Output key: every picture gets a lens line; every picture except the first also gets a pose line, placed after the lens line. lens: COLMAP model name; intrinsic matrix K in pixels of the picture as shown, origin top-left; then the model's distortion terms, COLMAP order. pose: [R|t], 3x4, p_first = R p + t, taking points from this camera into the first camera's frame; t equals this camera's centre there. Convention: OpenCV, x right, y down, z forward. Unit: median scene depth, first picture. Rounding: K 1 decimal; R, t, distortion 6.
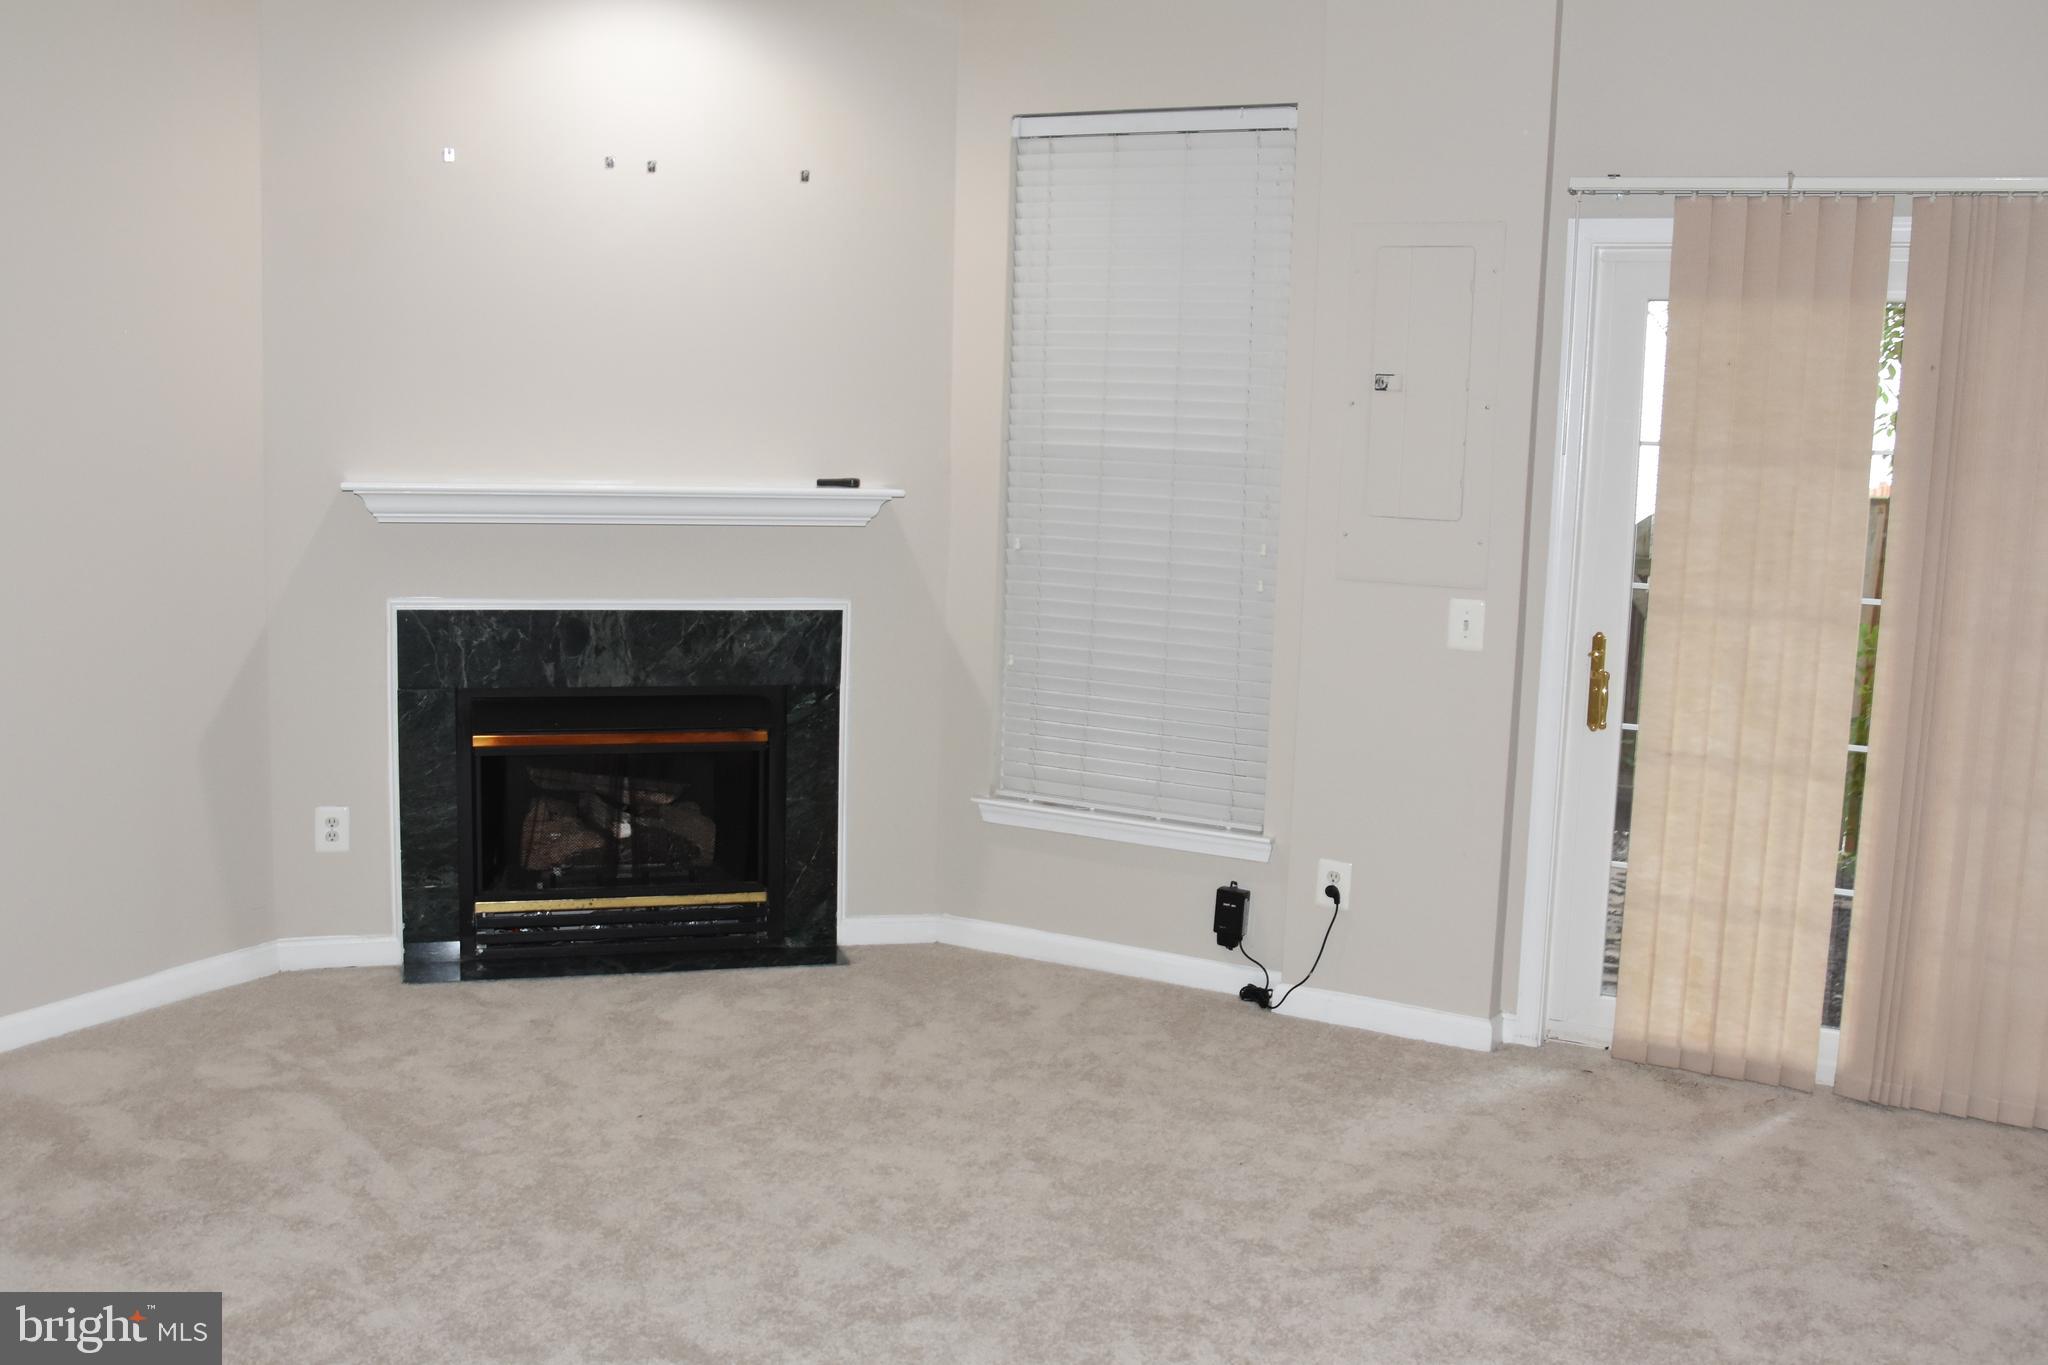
lens RADIAL K [[1928.9, 0, 1024.0], [0, 1928.9, 682.5], [0, 0, 1]] dist [-0.139682, 0.123550]
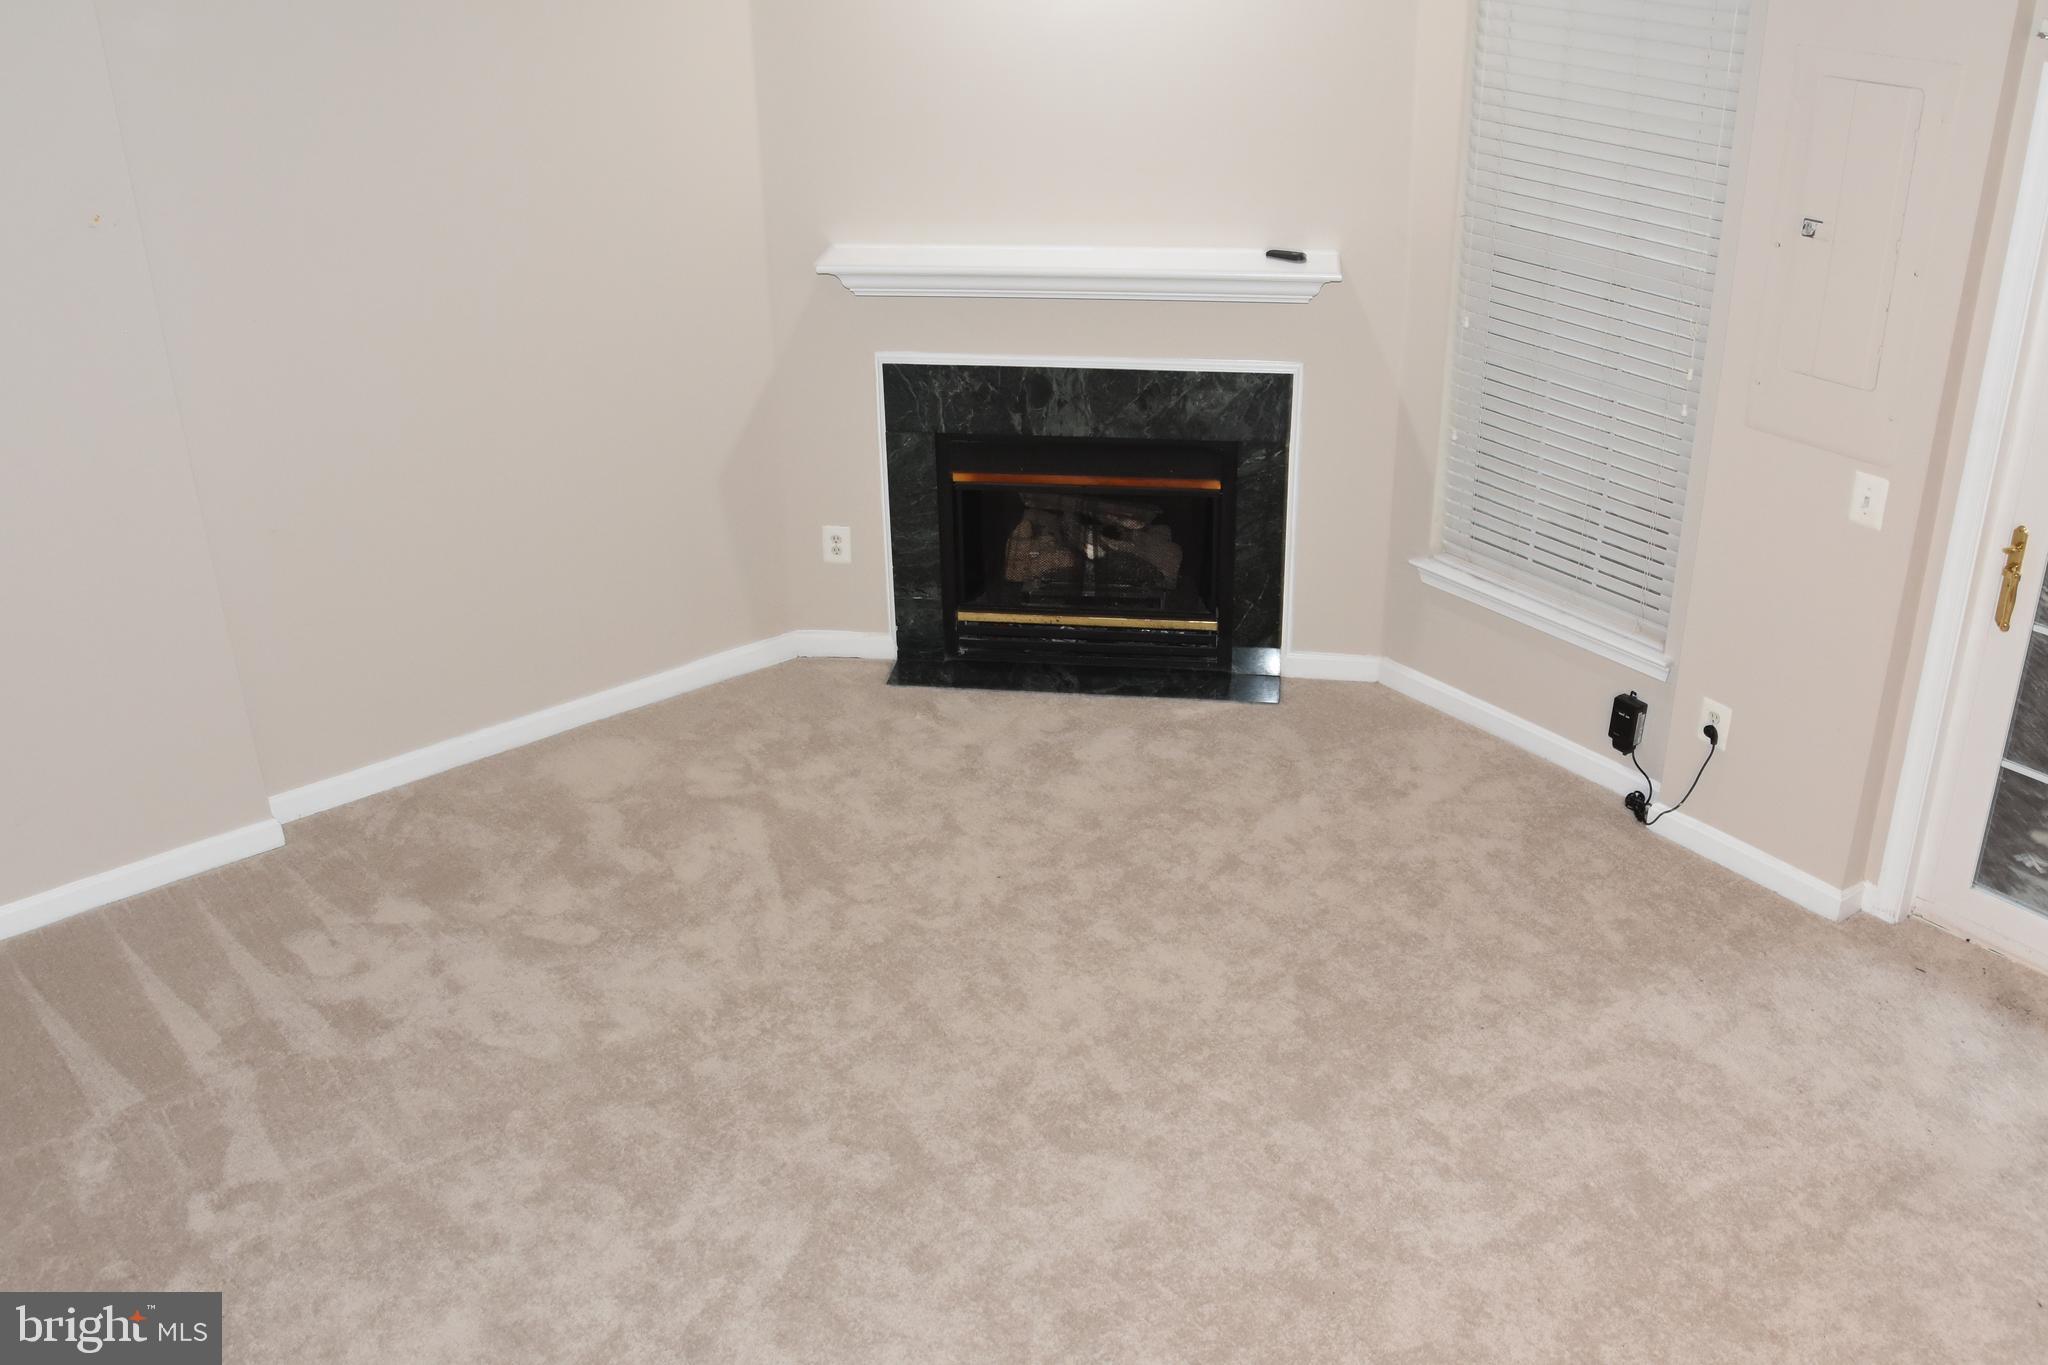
lens RADIAL K [[1942.5, 0, 1009.9], [0, 1942.5, 692.5], [0, 0, 1]] dist [-0.136447, 0.122379]
pose [[0.902389, 0.146355, -0.405307, 0.223234], [-0.009967, 0.947395, 0.319912, -0.215199], [0.430807, -0.284645, 0.856377, 0.001987]]
